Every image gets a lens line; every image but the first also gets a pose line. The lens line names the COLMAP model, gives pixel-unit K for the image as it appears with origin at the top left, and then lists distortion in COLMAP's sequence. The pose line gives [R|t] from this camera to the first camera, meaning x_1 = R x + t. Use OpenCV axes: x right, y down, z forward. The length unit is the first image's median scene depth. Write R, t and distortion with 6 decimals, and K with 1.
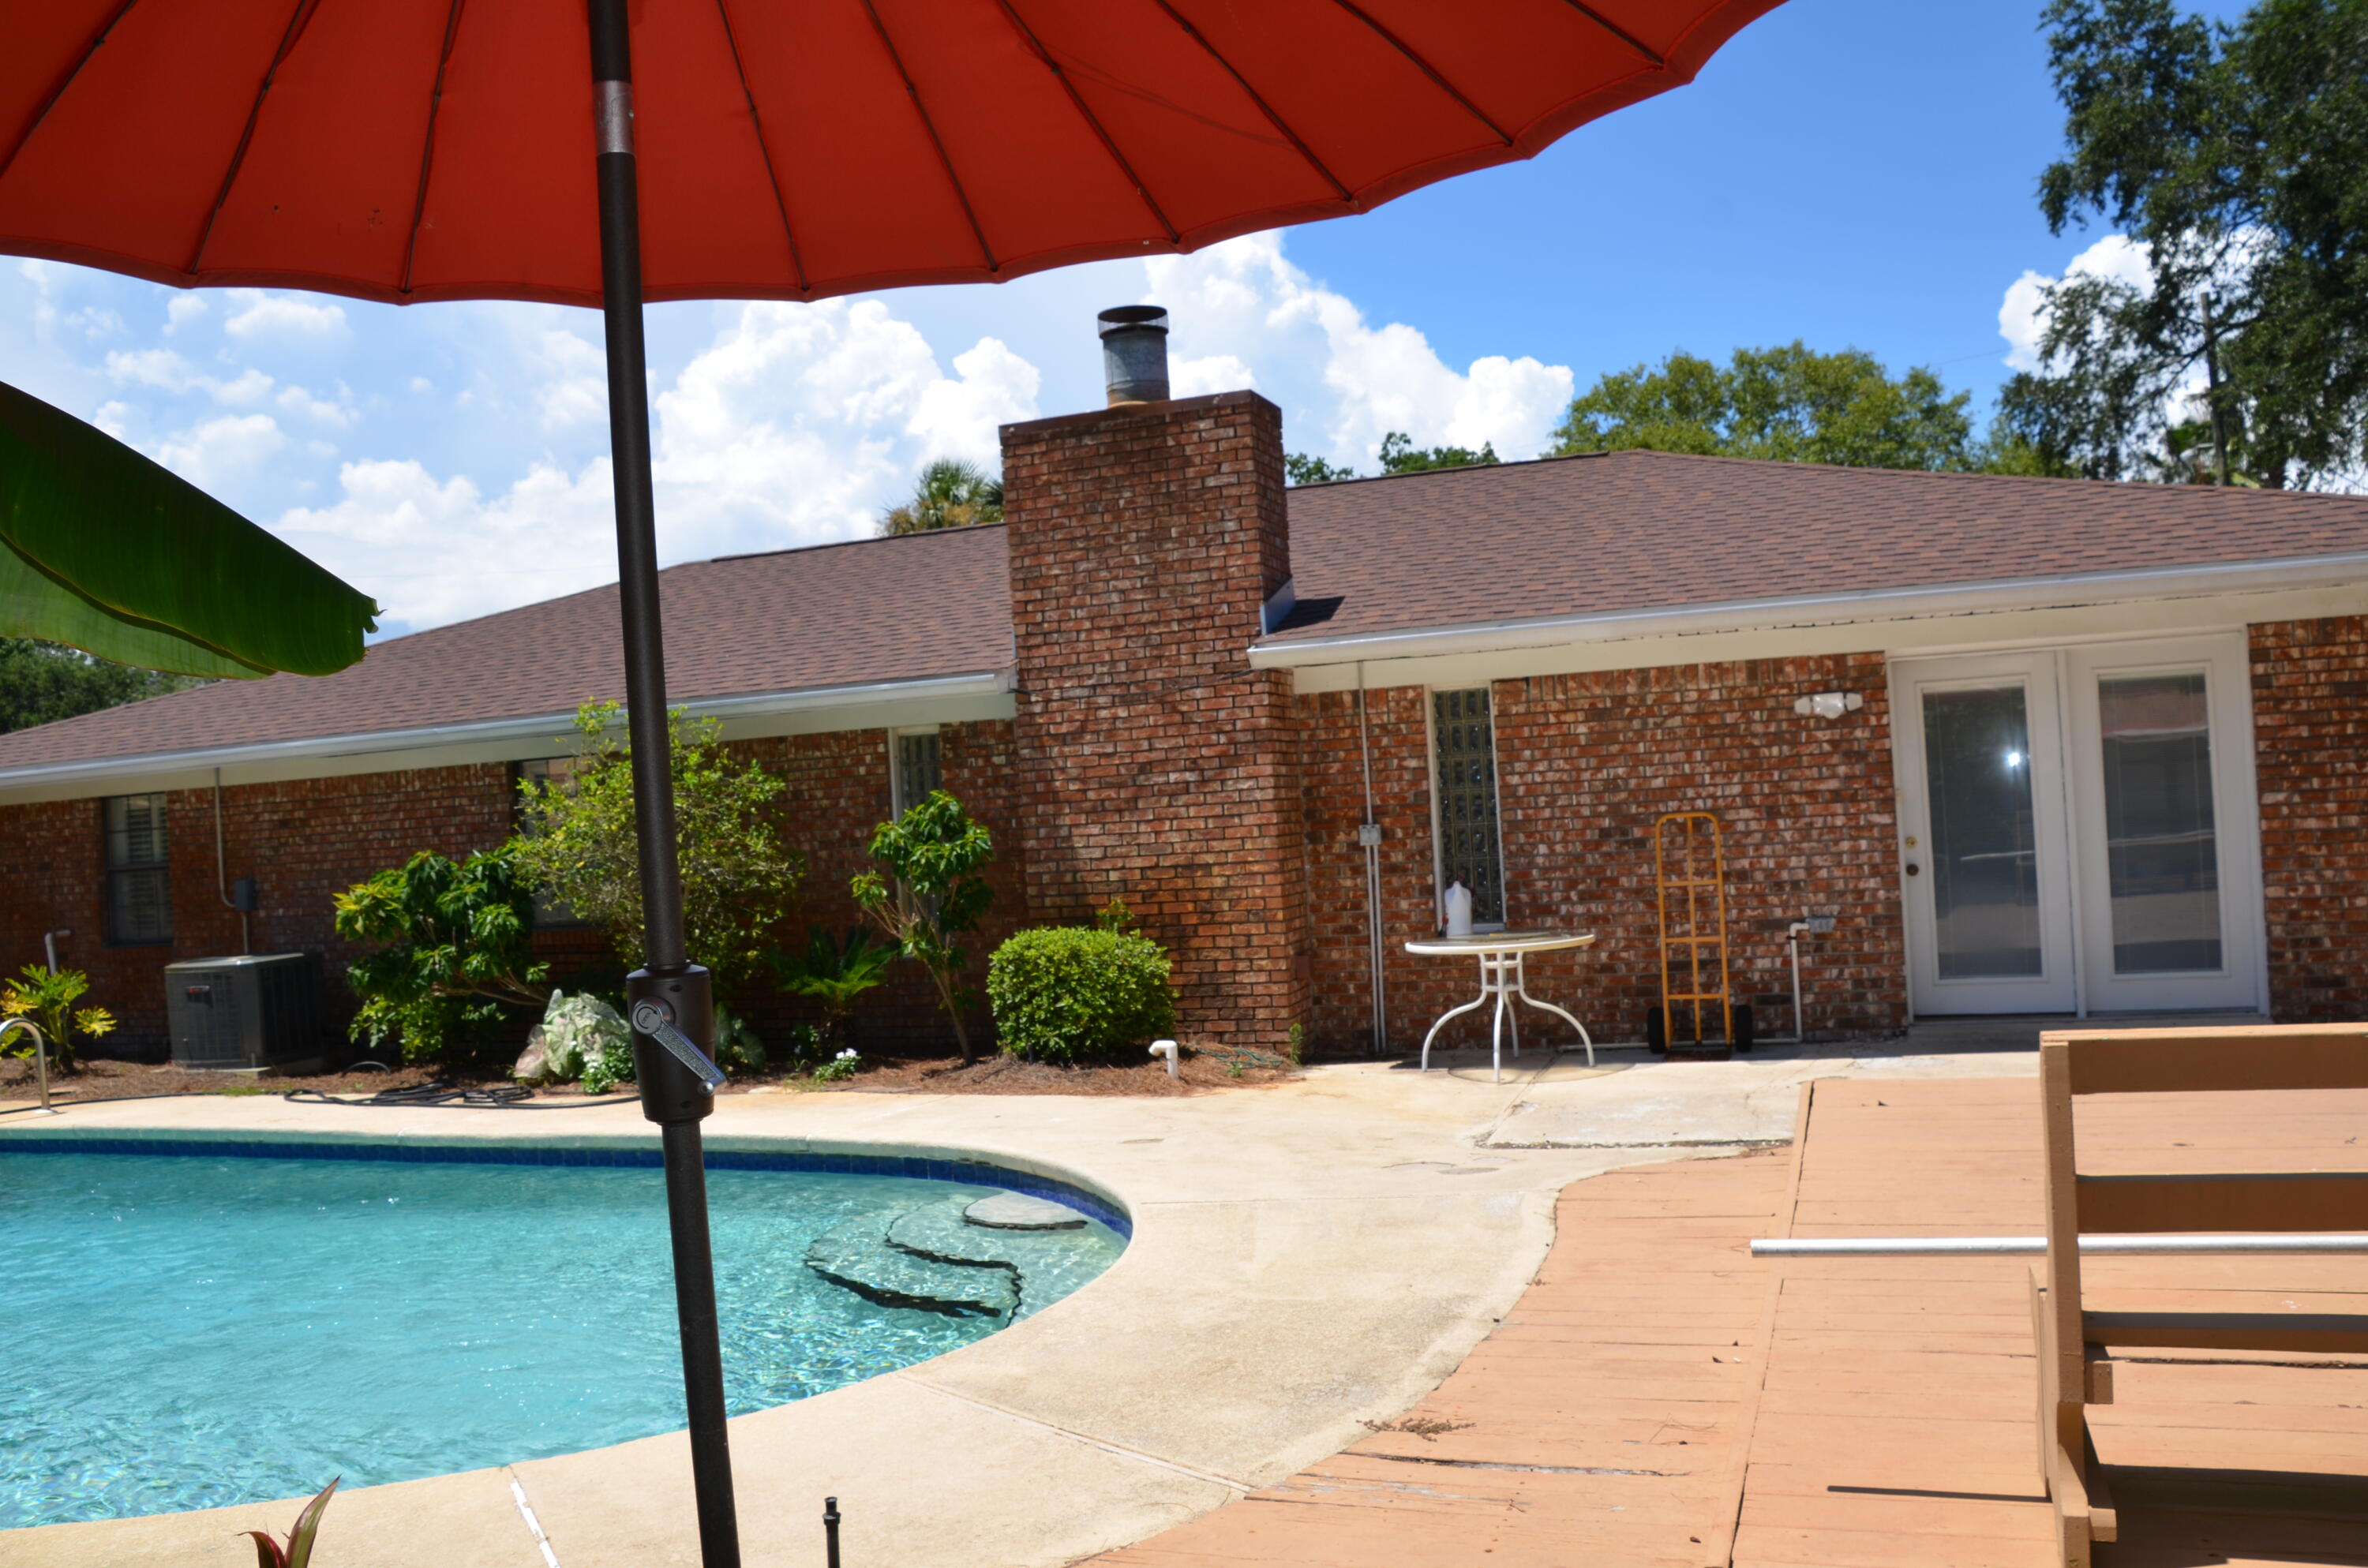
lens RADIAL K [[1835.5, 0, 1184.0], [0, 1835.5, 784.0], [0, 0, 1]] dist [-0.147665, 0.096306]
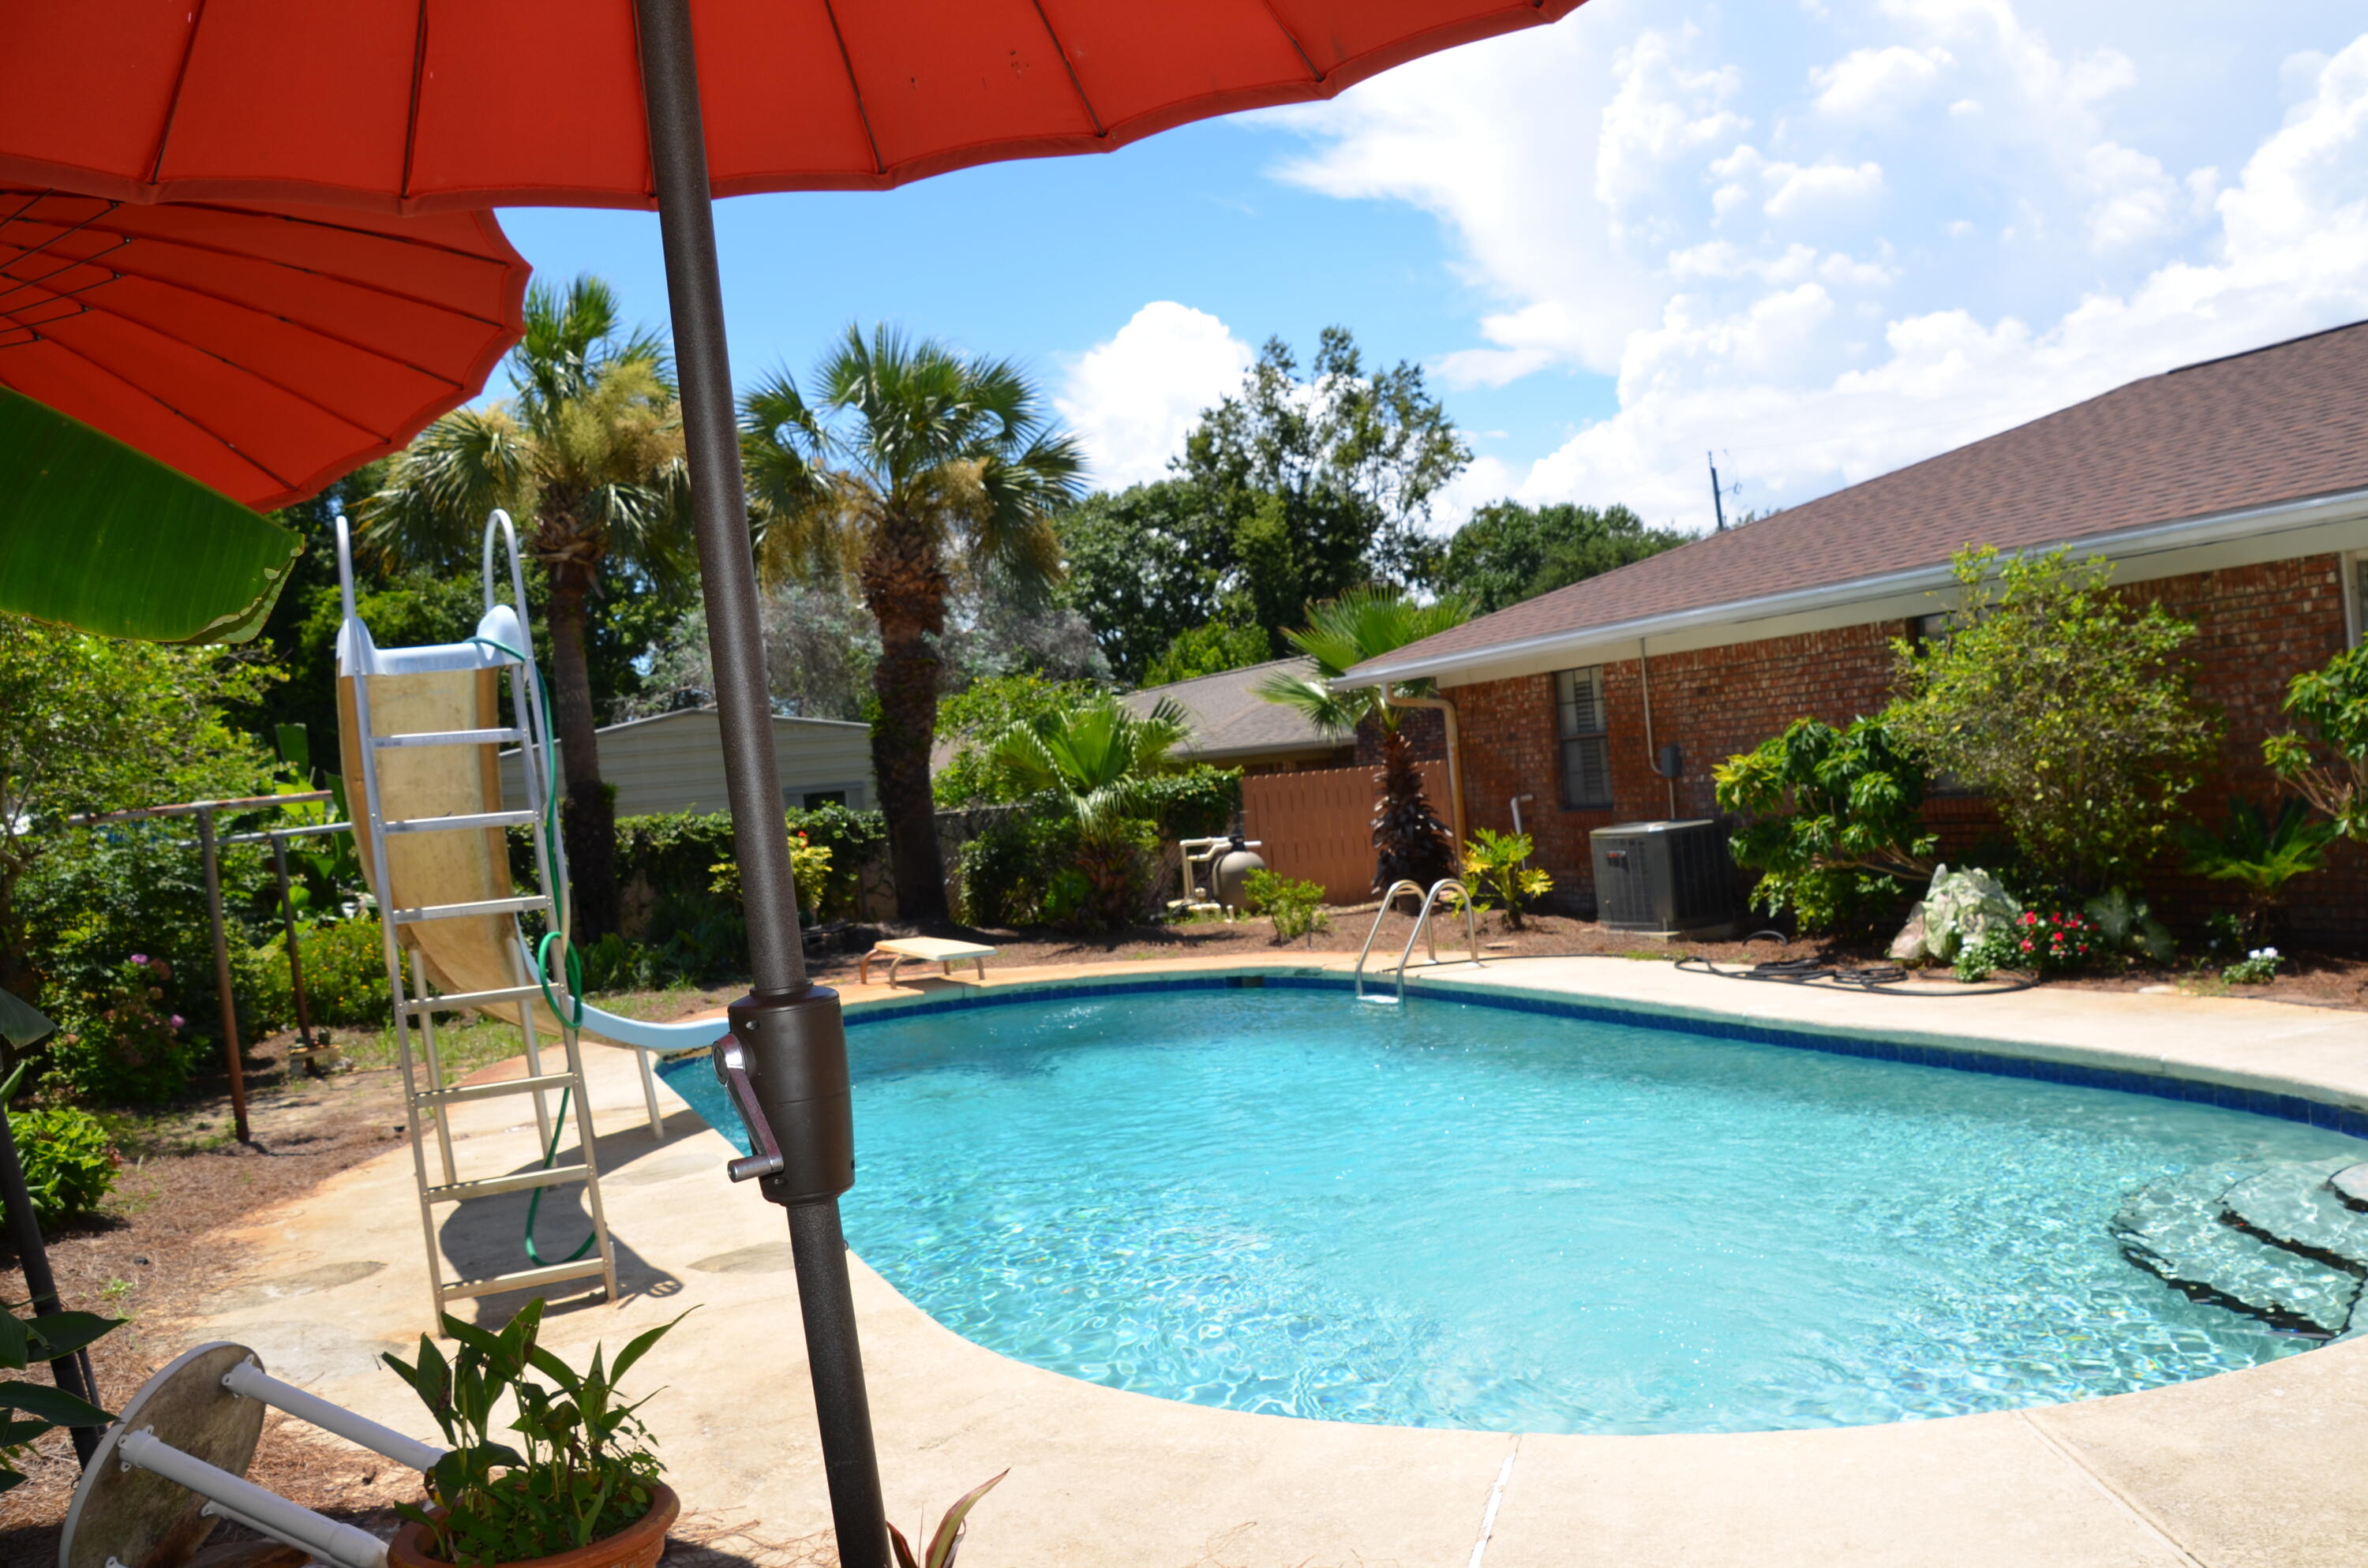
lens RADIAL K [[1835.5, 0, 1184.0], [0, 1835.5, 784.0], [0, 0, 1]] dist [-0.147665, 0.096306]
pose [[0.684029, 0.004363, -0.729442, 0.056082], [0.055930, 0.996725, 0.058410, -0.002247], [0.727307, -0.080752, 0.681545, 0.095164]]
